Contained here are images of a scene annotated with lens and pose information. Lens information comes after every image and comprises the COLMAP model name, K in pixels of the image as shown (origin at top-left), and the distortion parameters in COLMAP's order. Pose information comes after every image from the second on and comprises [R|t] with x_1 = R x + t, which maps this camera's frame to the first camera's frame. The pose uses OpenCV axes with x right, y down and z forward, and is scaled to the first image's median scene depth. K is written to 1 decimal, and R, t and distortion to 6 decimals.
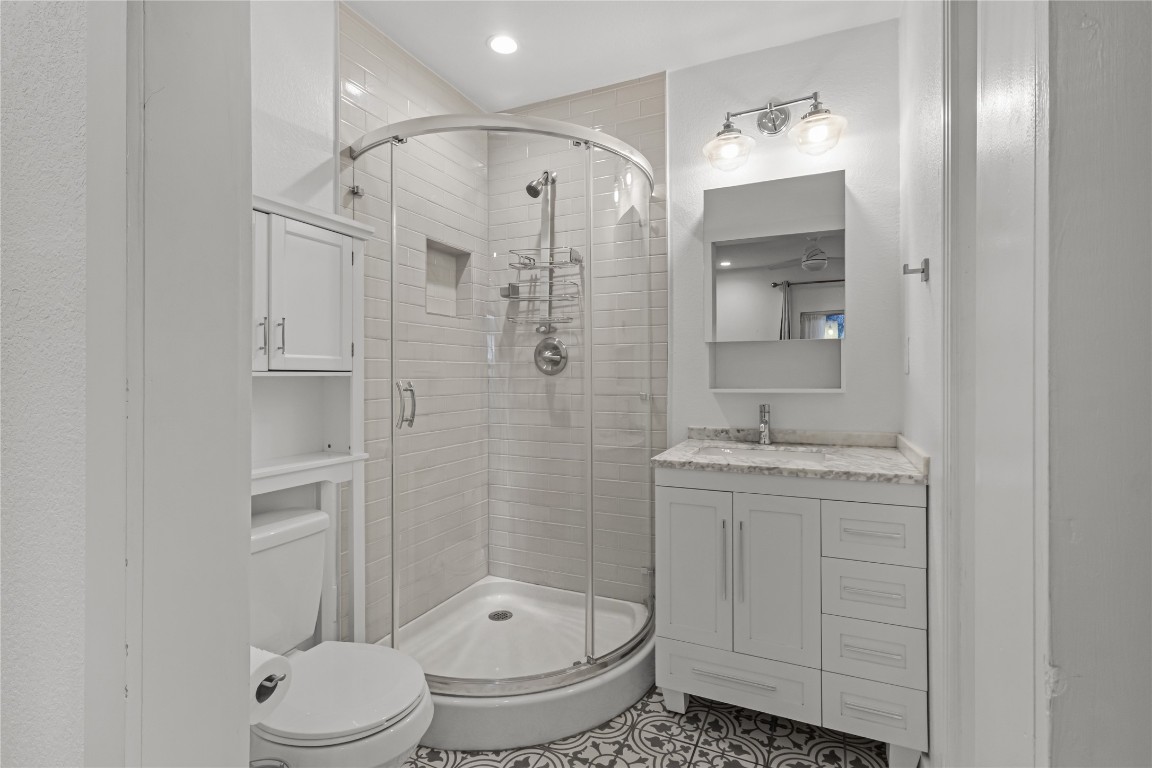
lens RADIAL K [[542.9, 0, 574.4], [0, 542.9, 389.5], [0, 0, 1]] dist [0.008930, 0.001014]
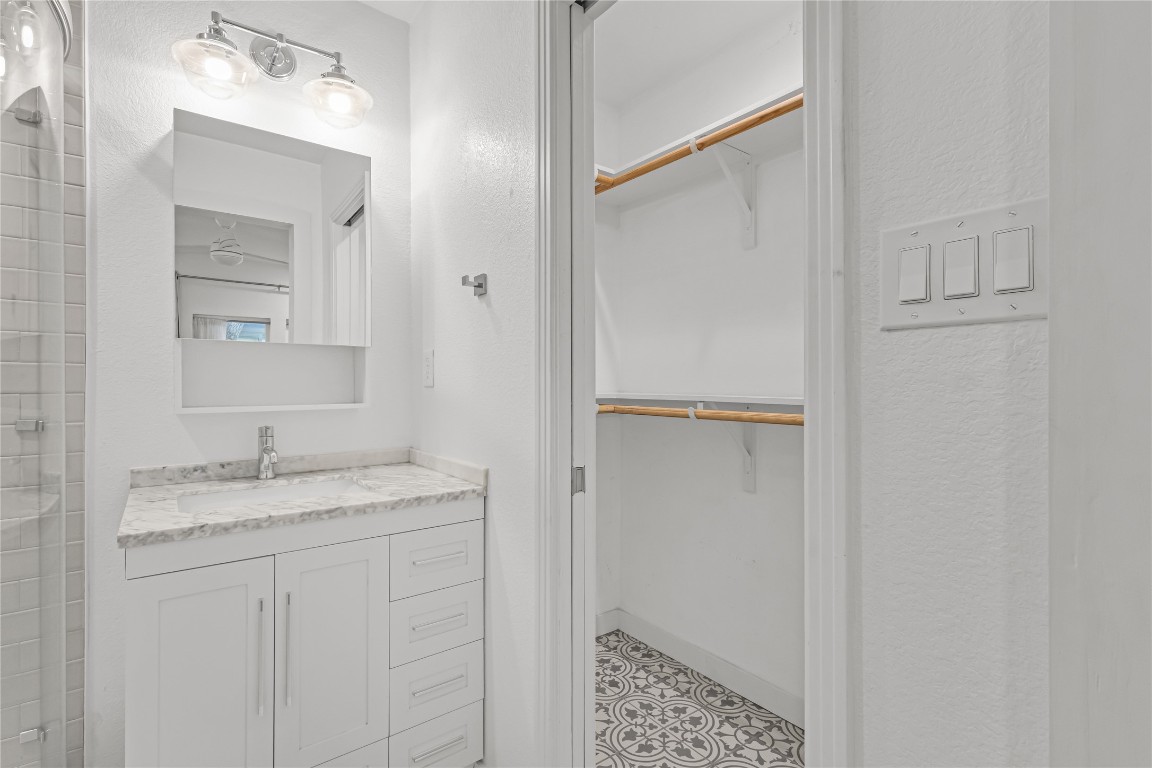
lens RADIAL K [[542.9, 0, 574.4], [0, 542.9, 389.5], [0, 0, 1]] dist [0.008930, 0.001014]
pose [[0.469331, -0.003827, 0.883014, -0.127128], [0.022945, 0.999706, -0.007862, -0.008529], [-0.882724, 0.023950, 0.469281, 0.280777]]
